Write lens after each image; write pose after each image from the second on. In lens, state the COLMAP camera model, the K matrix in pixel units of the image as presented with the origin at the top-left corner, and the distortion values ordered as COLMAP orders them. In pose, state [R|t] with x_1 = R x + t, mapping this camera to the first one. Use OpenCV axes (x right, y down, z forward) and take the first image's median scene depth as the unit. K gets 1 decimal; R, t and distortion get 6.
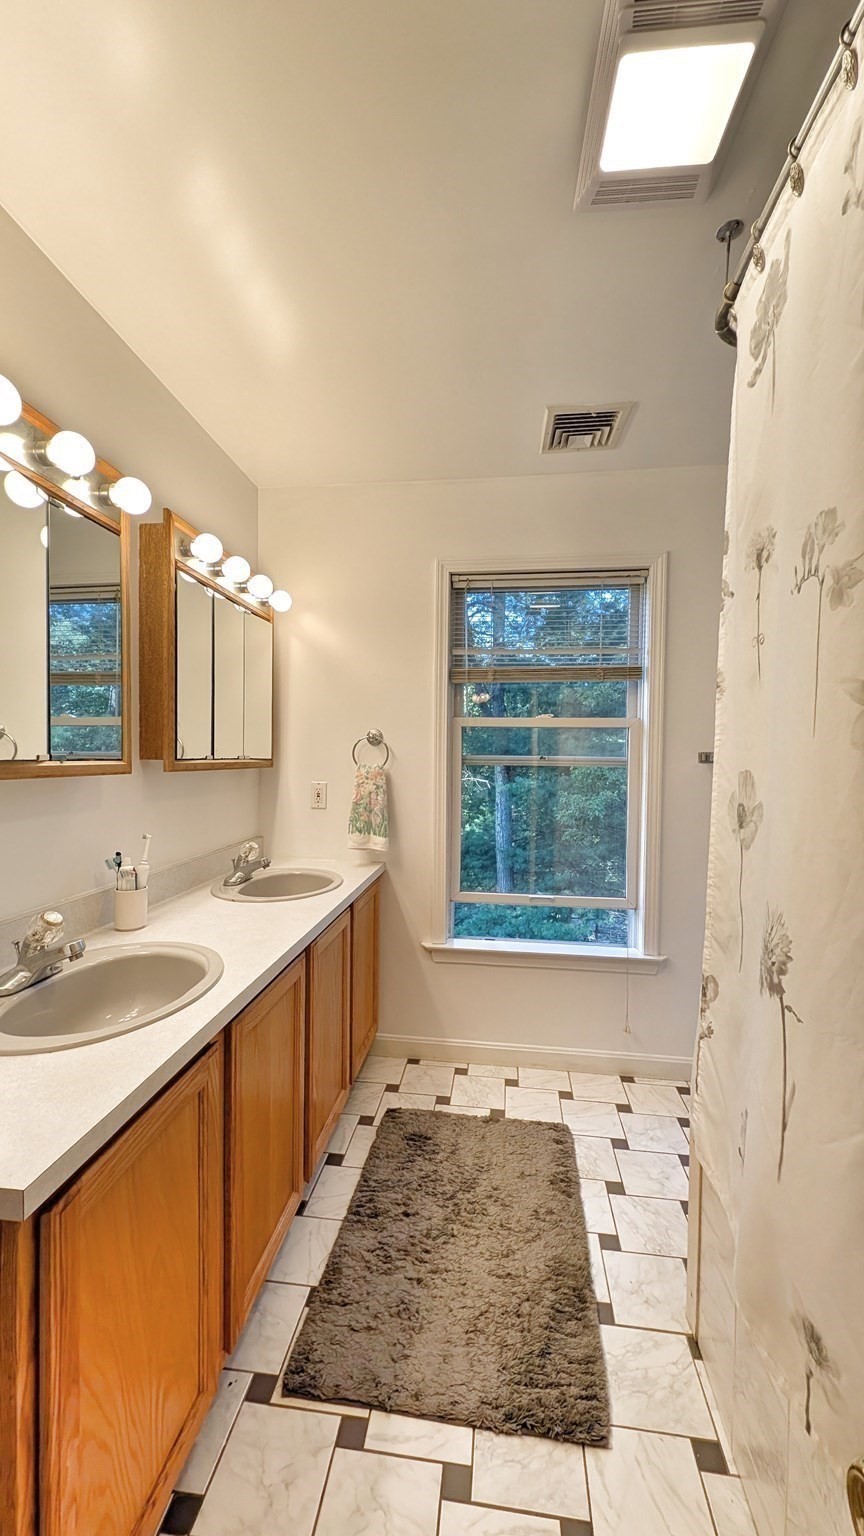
lens RADIAL K [[581.7, 0, 432.0], [0, 581.7, 768.0], [0, 0, 1]] dist [0.023953, -0.015962]
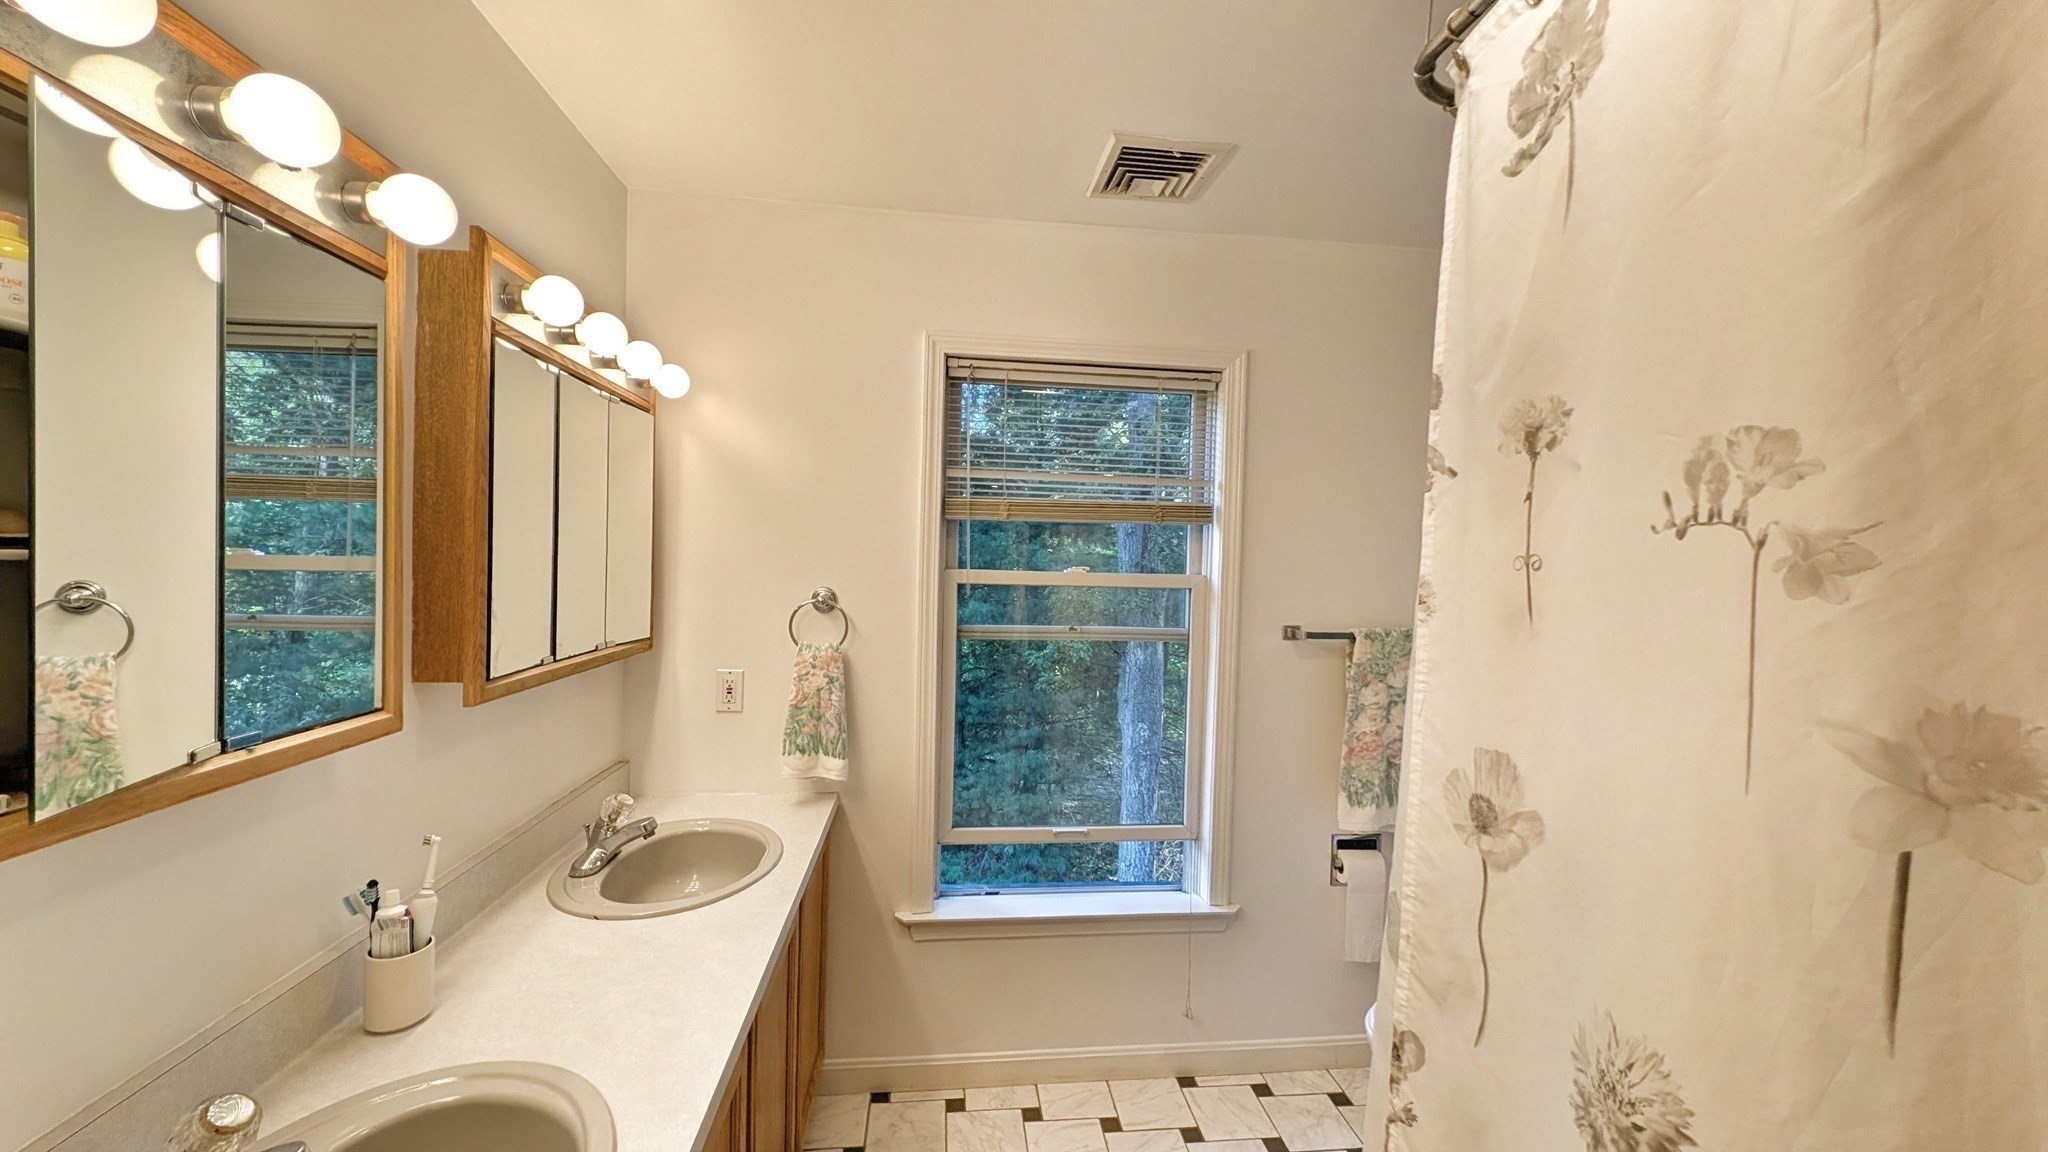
lens RADIAL K [[768.9, 0, 1014.7], [0, 768.9, 566.5], [0, 0, 1]] dist [0.022498, -0.008732]
pose [[0.972212, 0.008254, 0.233956, -0.117872], [-0.008752, 0.999961, 0.001091, -0.116632], [-0.233938, -0.003109, 0.972247, 0.157063]]
